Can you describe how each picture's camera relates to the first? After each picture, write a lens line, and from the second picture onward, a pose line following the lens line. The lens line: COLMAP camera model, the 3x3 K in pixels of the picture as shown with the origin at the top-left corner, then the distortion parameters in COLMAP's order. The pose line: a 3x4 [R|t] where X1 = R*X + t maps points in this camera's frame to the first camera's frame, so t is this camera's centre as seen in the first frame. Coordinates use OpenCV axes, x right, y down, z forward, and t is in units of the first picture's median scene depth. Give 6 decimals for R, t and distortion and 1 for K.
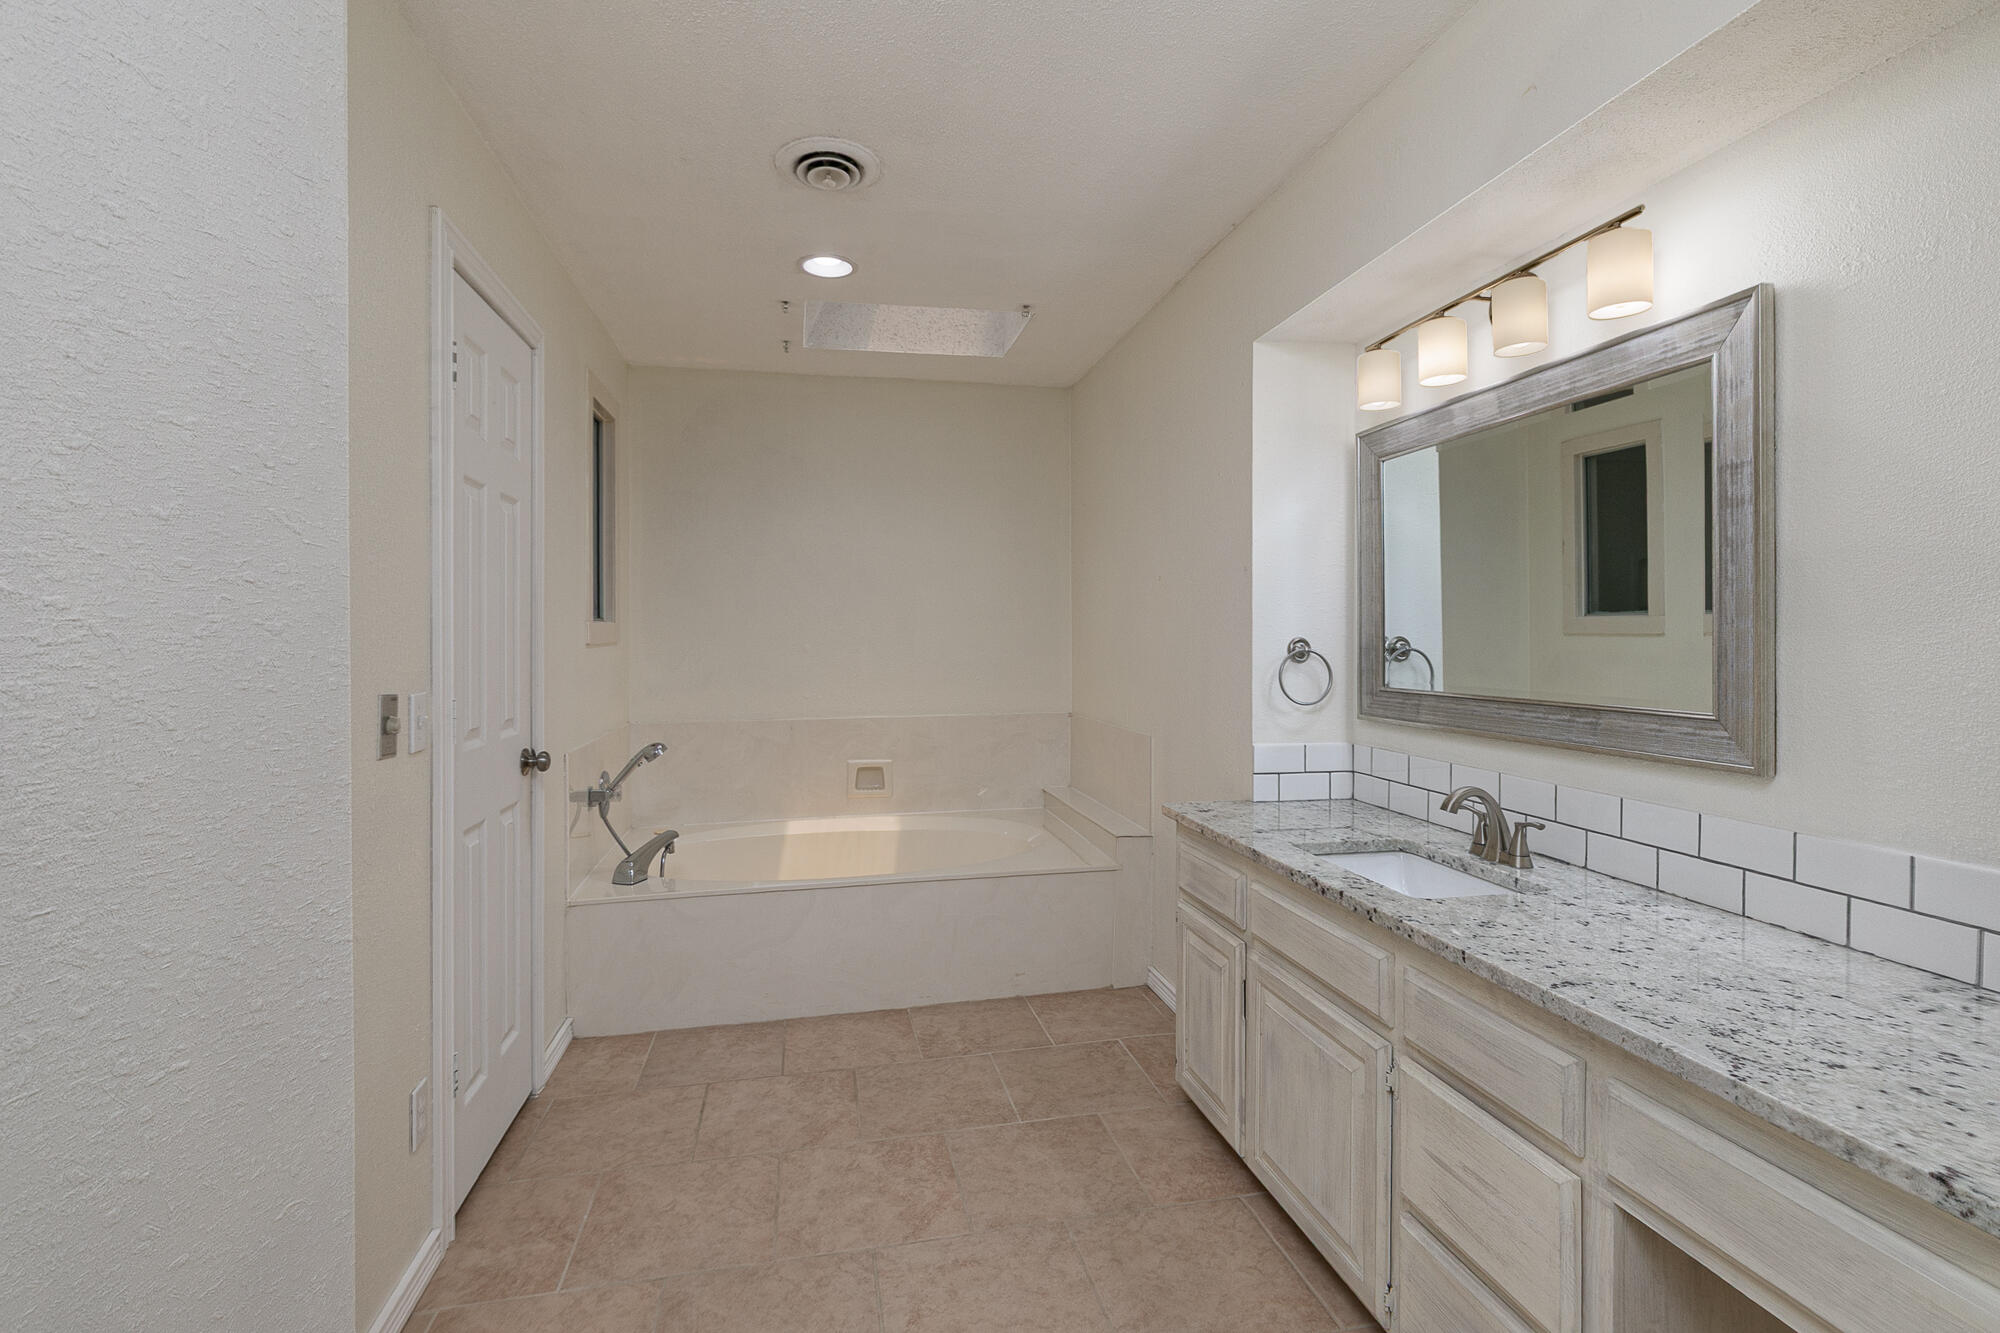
lens RADIAL K [[961.9, 0, 1000.1], [0, 961.9, 657.4], [0, 0, 1]] dist [-0.001003, -0.000554]
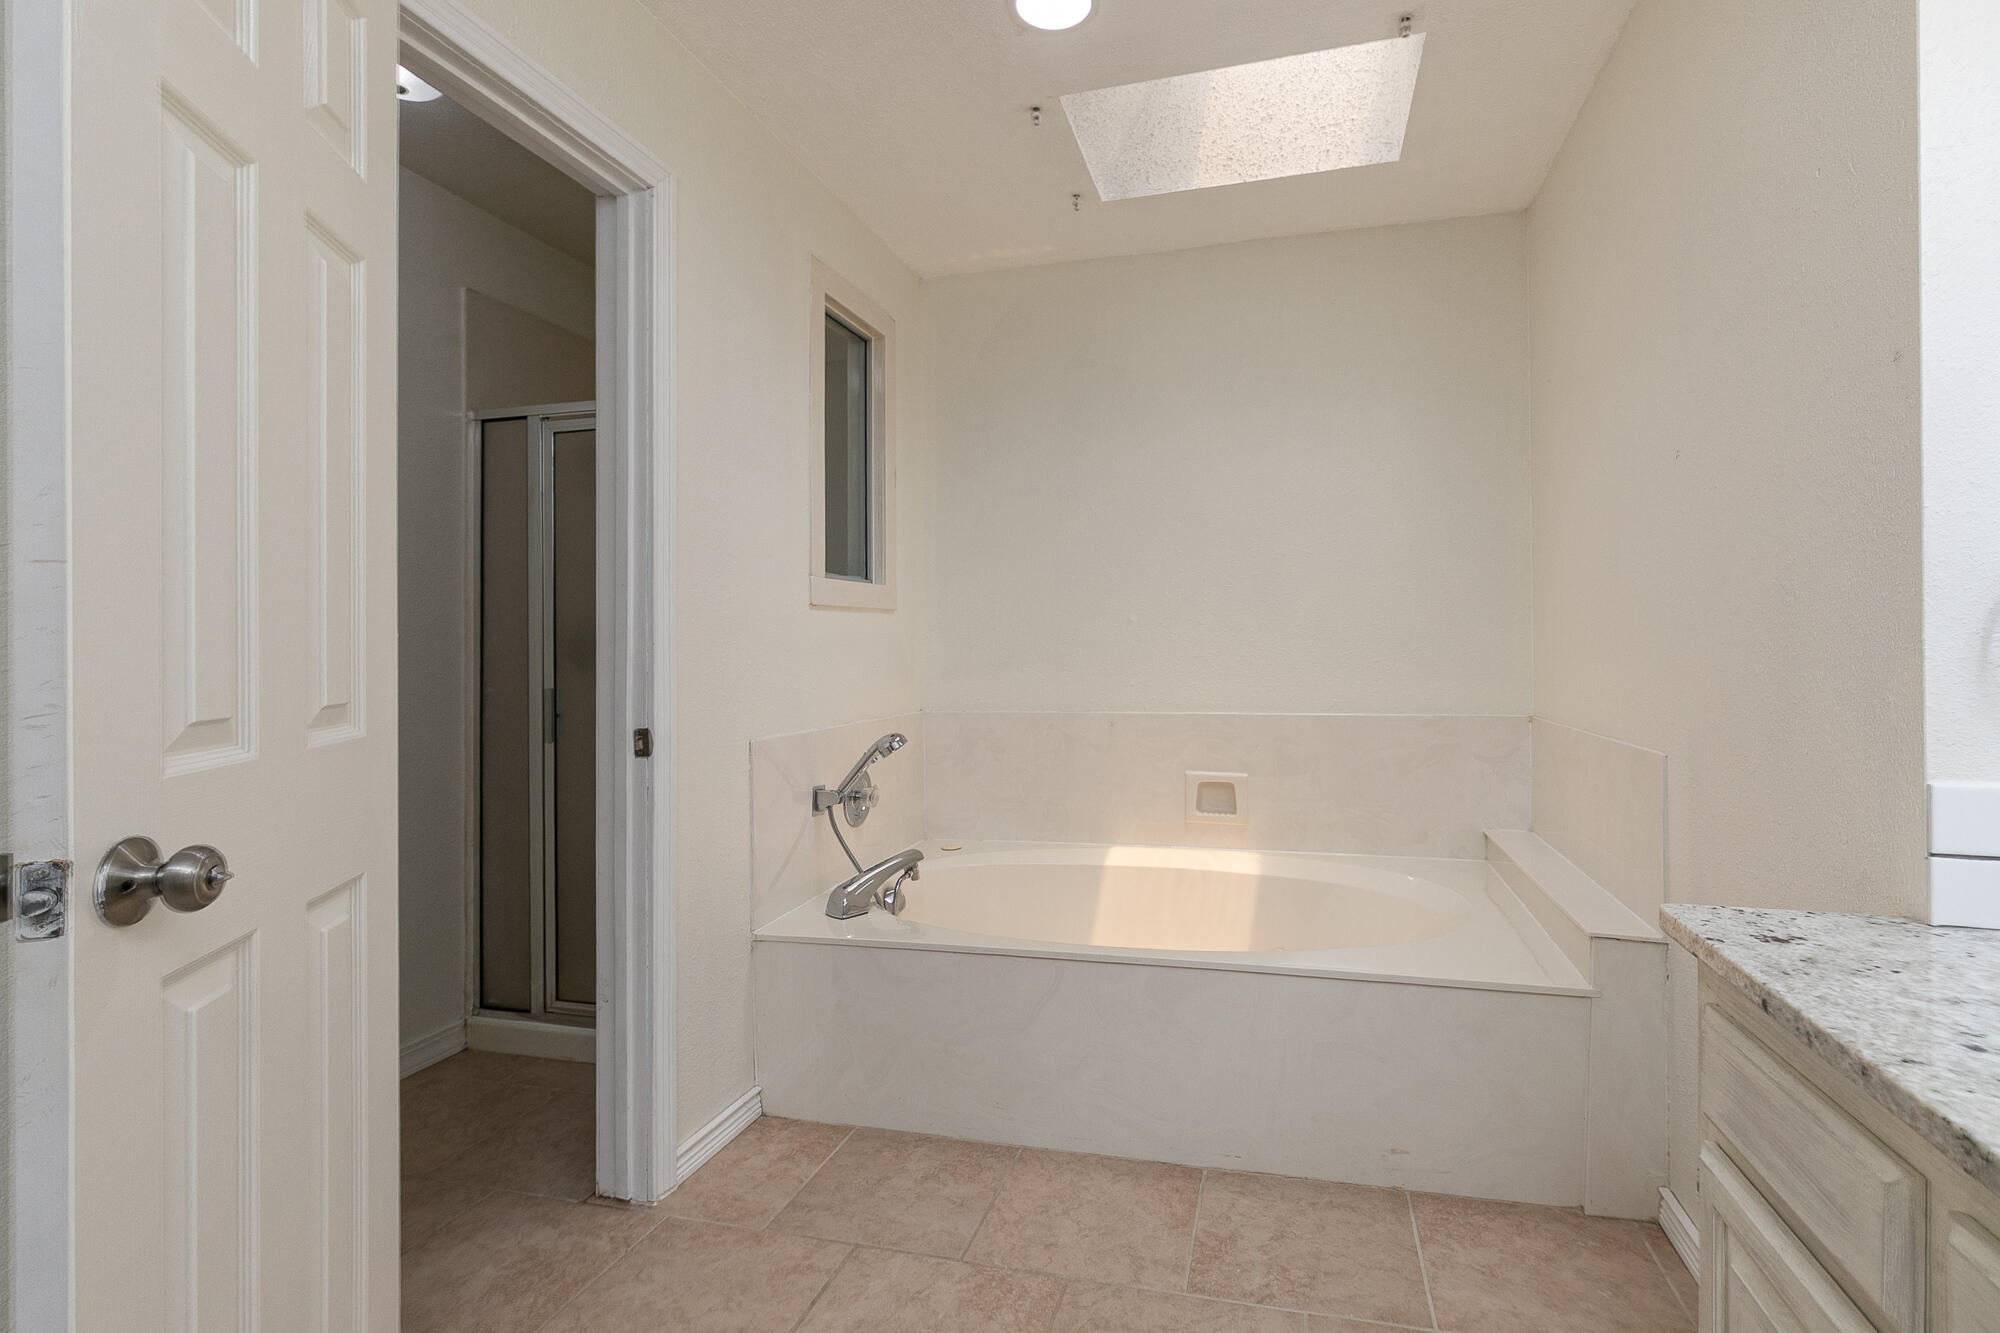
lens RADIAL K [[961.9, 0, 1037.3], [0, 961.9, 647.9], [0, 0, 1]] dist [-0.001003, -0.000554]
pose [[0.894637, -0.002343, -0.446788, 0.088102], [-0.006969, 0.999791, -0.019197, 0.036168], [0.446740, 0.020288, 0.894434, 0.380342]]
